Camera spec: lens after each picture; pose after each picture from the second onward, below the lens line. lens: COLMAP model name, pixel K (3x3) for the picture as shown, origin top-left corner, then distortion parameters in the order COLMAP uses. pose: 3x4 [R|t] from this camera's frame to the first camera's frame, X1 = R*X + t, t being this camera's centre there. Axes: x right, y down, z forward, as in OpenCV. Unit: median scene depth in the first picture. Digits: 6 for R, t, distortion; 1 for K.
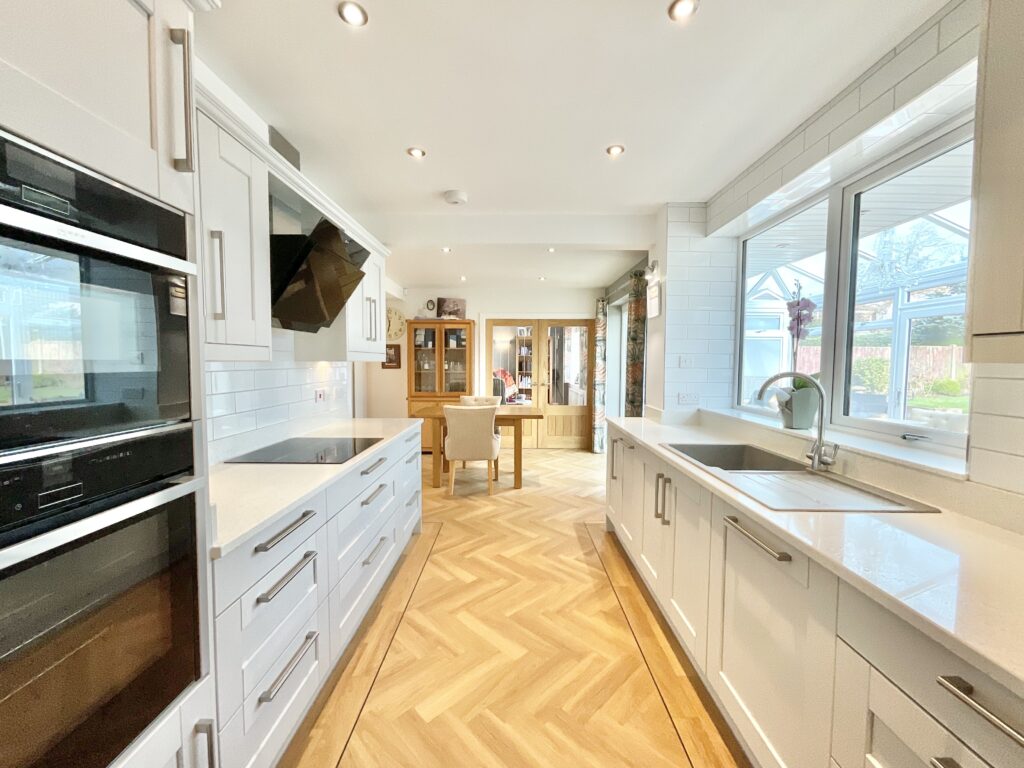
lens RADIAL K [[413.6, 0, 508.7], [0, 413.6, 383.3], [0, 0, 1]] dist [-0.001960, 0.000537]
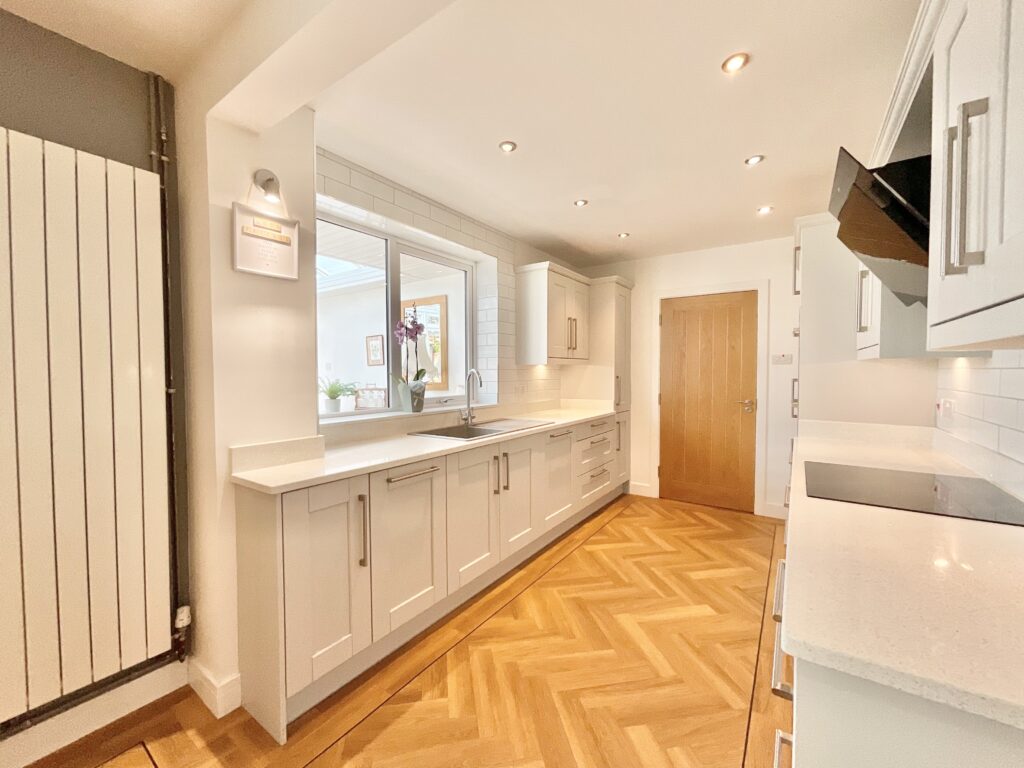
lens RADIAL K [[413.6, 0, 512.2], [0, 413.6, 383.2], [0, 0, 1]] dist [-0.001960, 0.000537]
pose [[-0.828640, -0.013016, 0.559630, -0.321336], [0.033670, 0.996761, 0.073039, -0.073645], [-0.558768, 0.079366, -0.825518, 1.869073]]
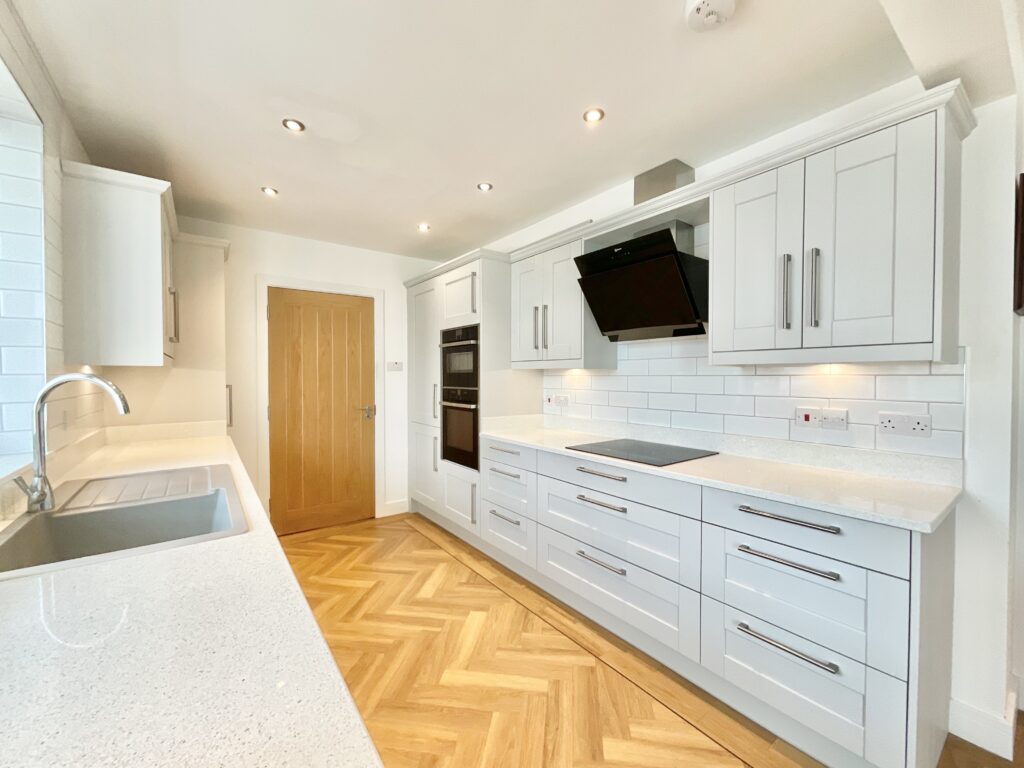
lens RADIAL K [[413.6, 0, 509.3], [0, 413.6, 381.3], [0, 0, 1]] dist [-0.001960, 0.000537]
pose [[-0.793916, 0.007945, -0.607975, 0.431213], [-0.032632, 0.997917, 0.055653, -0.064271], [0.607151, 0.064023, -0.792003, 1.617660]]
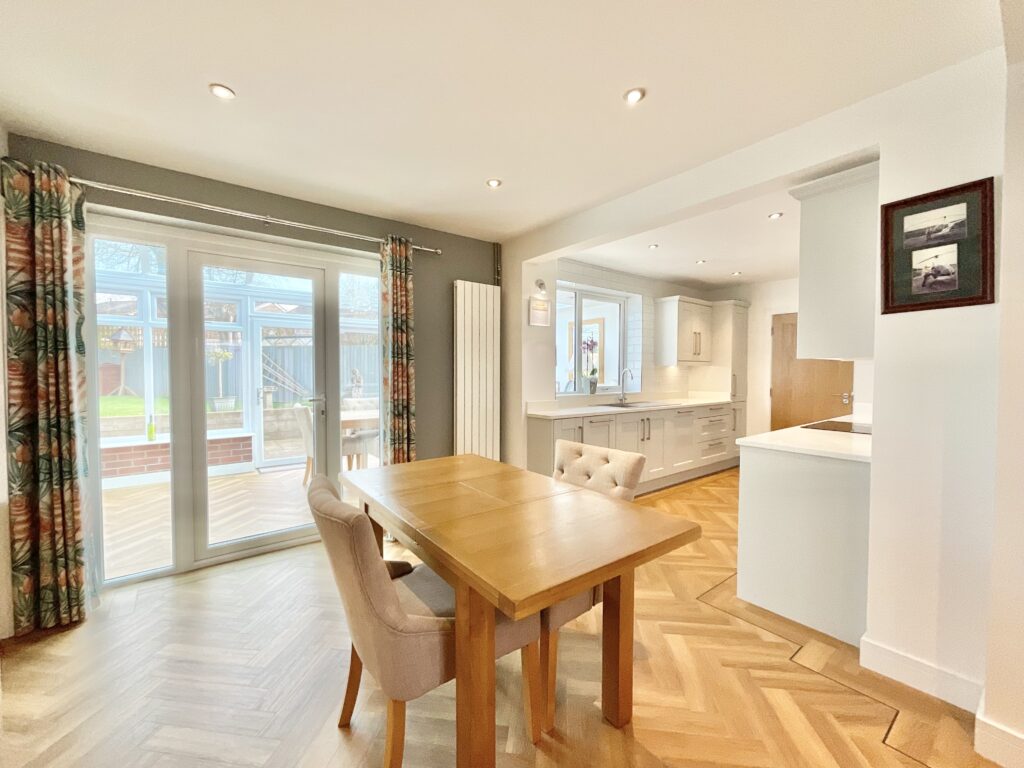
lens RADIAL K [[413.6, 0, 516.4], [0, 413.6, 386.0], [0, 0, 1]] dist [-0.001960, 0.000537]
pose [[-0.624543, -0.024265, 0.780614, -0.802952], [0.042969, 0.996936, 0.065368, -0.101761], [-0.779808, 0.074367, -0.621586, 2.642825]]
